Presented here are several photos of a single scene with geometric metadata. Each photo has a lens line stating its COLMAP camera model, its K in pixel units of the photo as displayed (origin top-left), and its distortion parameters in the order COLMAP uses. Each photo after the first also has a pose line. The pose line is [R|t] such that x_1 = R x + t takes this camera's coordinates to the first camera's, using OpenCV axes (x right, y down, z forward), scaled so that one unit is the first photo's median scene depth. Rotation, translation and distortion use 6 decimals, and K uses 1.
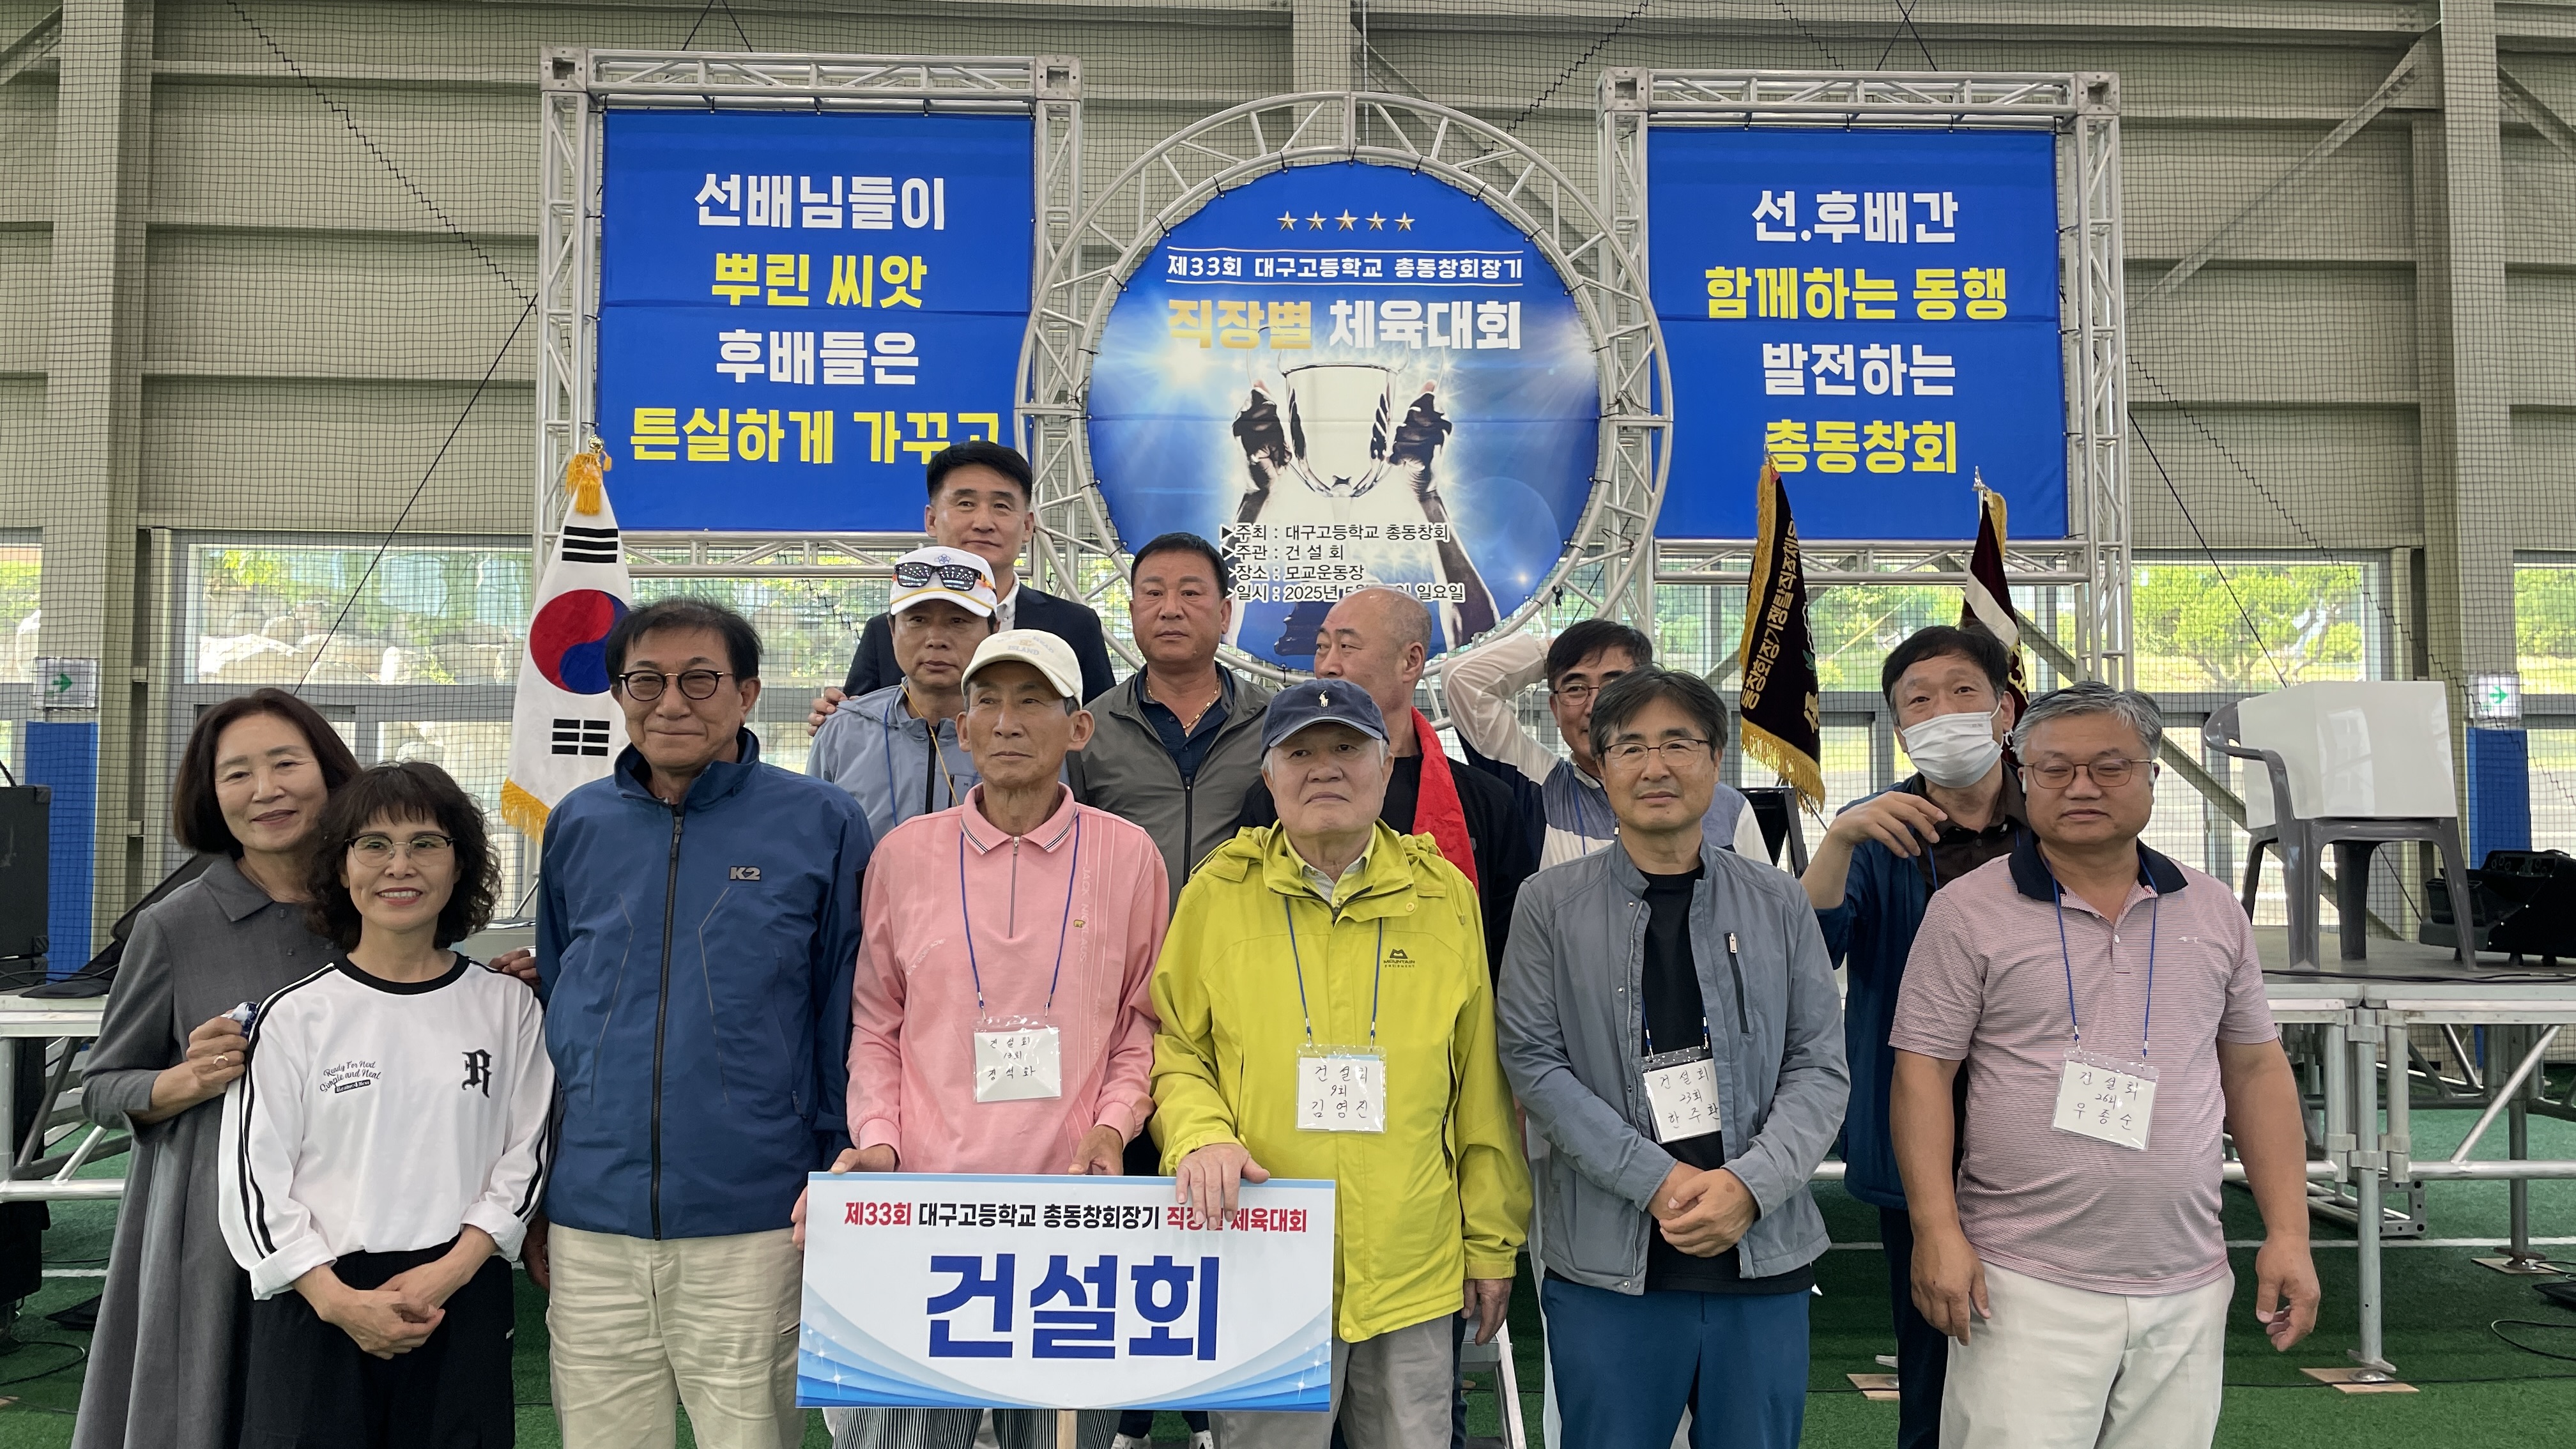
lens RADIAL K [[1965.3, 0, 1288.0], [0, 1965.3, 724.5], [0, 0, 1]] dist [0.073616, -0.101274]
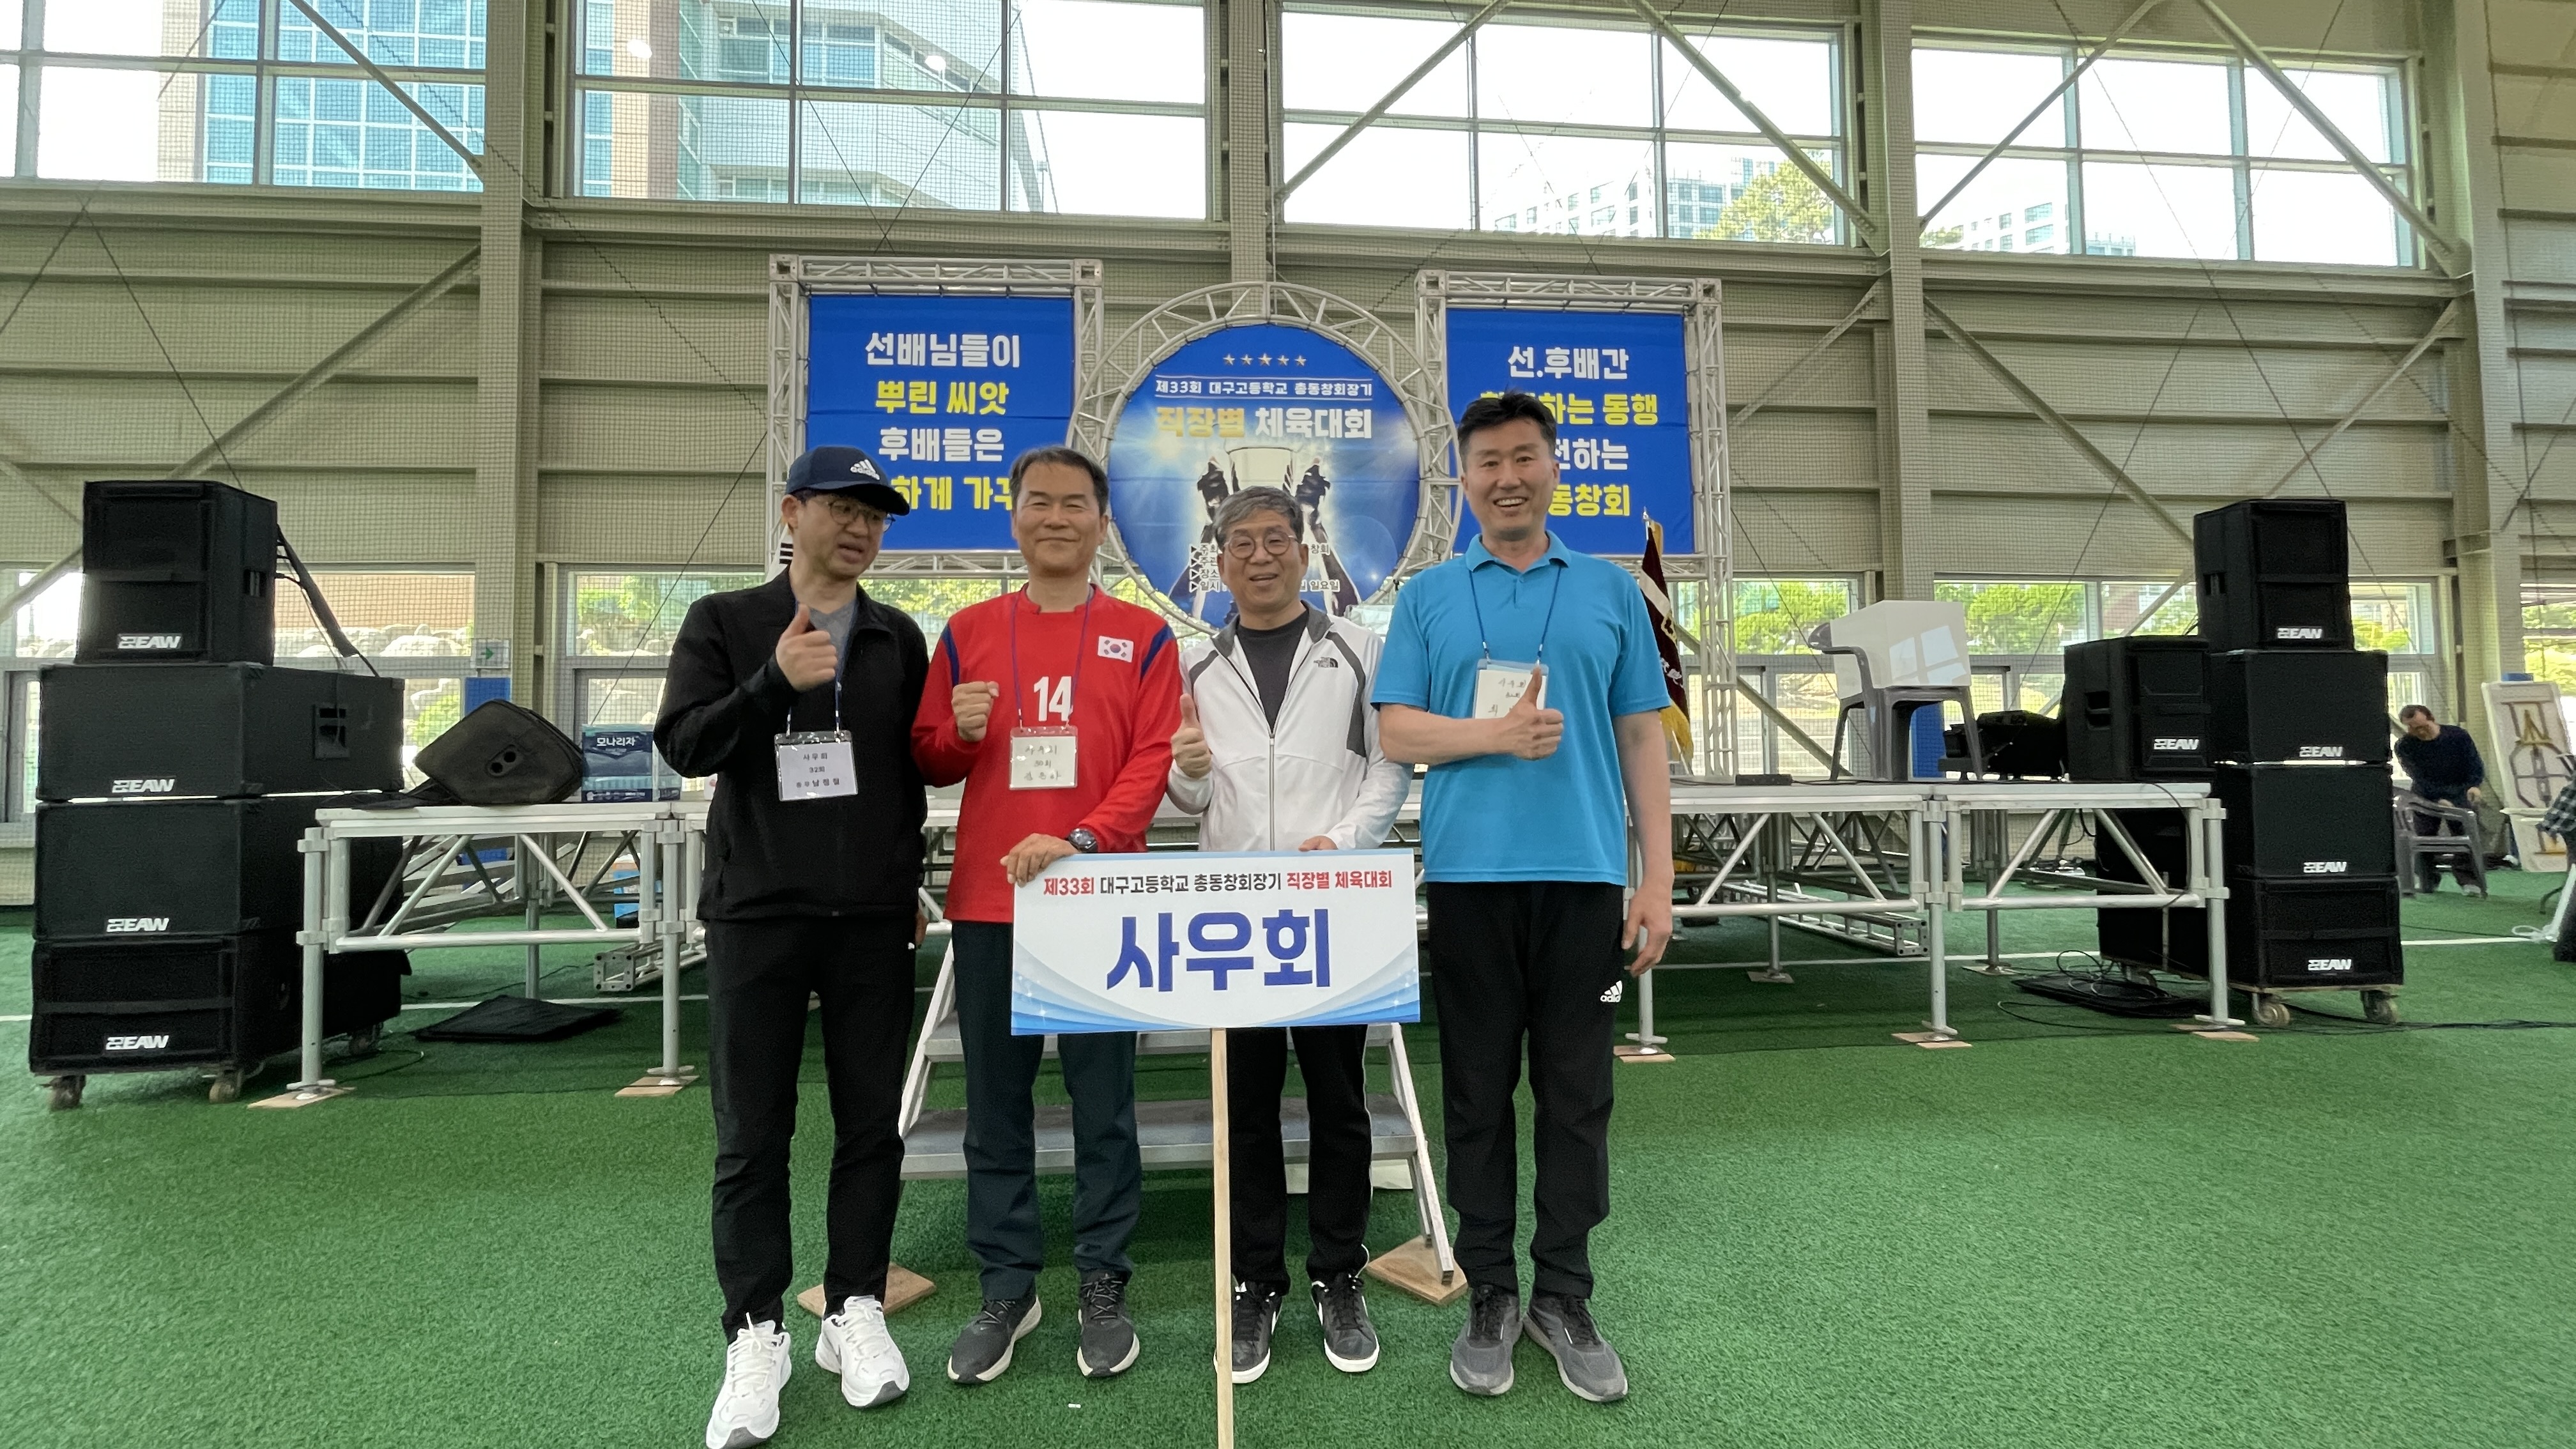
lens RADIAL K [[1049.7, 0, 1275.8], [0, 1049.7, 736.1], [0, 0, 1]] dist [-0.016005, 0.004570]
pose [[0.999108, -0.009621, 0.041126, -0.000351], [0.008910, 0.999808, 0.017447, 0.041841], [-0.041286, -0.017065, 0.999002, 0.122897]]
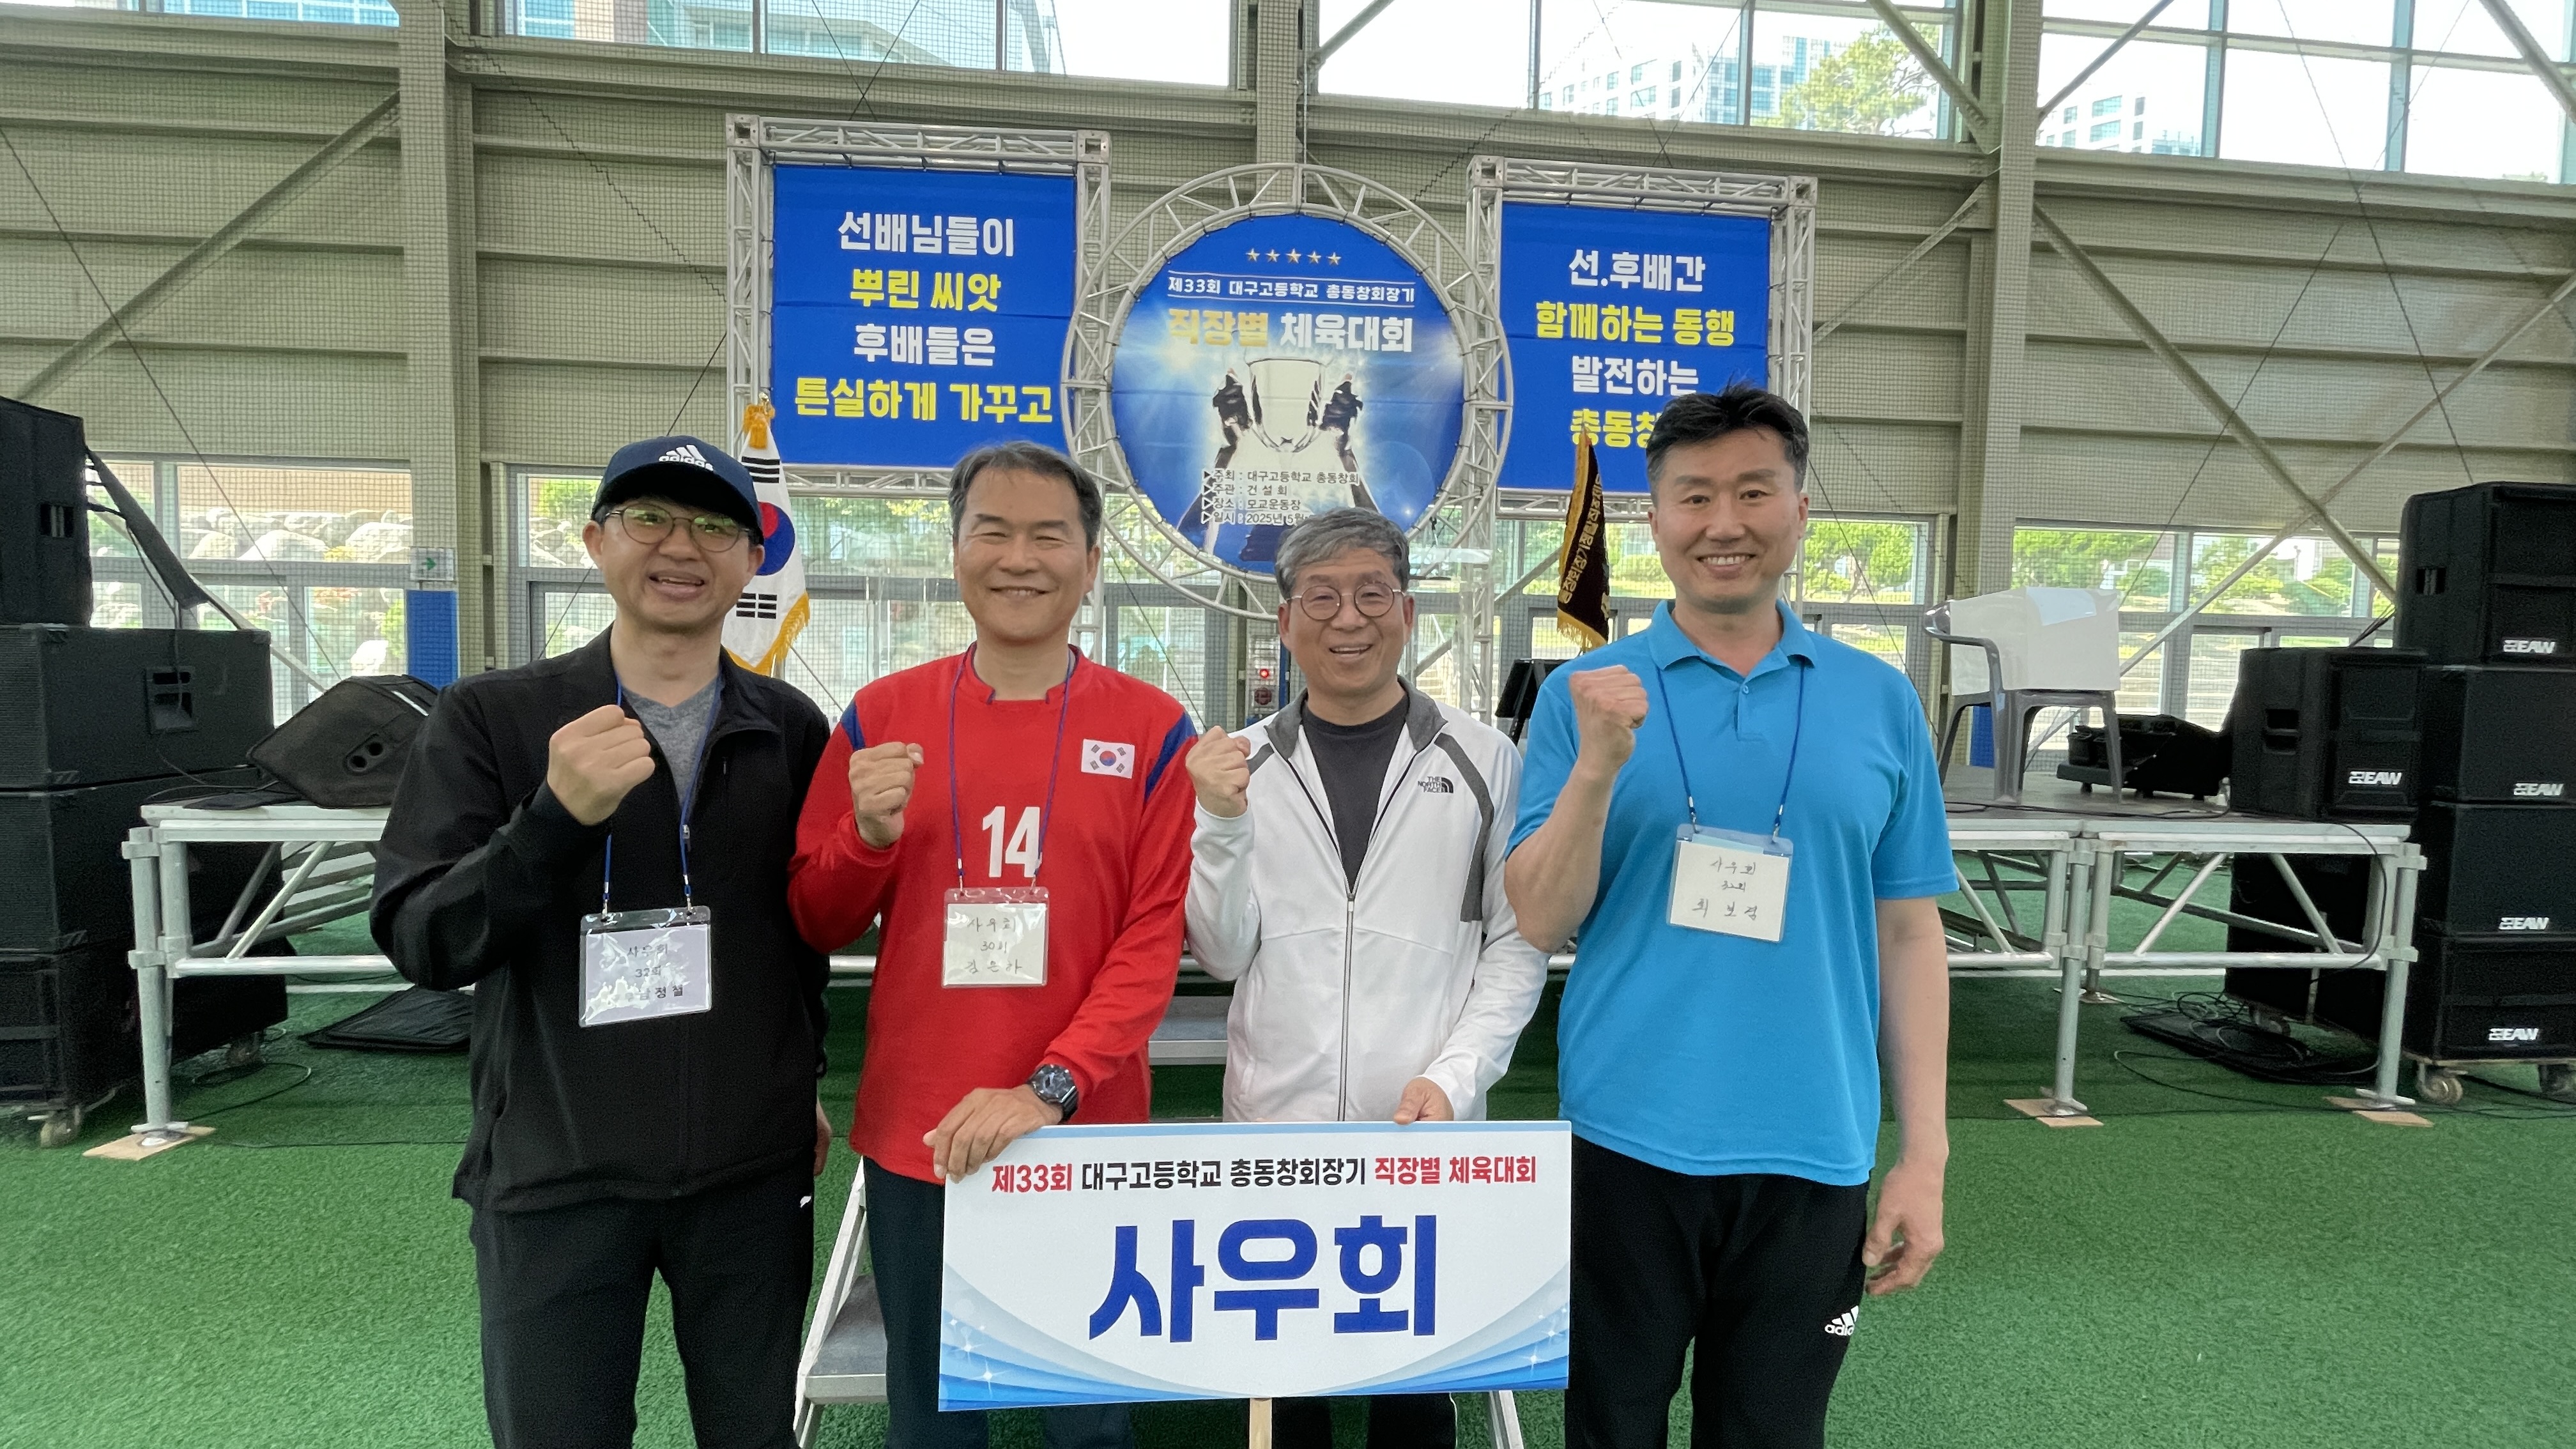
lens RADIAL K [[1049.7, 0, 1275.8], [0, 1049.7, 736.1], [0, 0, 1]] dist [-0.016005, 0.004570]
pose [[0.999034, 0.017069, 0.040492, -0.008294], [-0.021526, 0.993436, 0.112348, 0.006305], [-0.038309, -0.113111, 0.992844, 0.201572]]
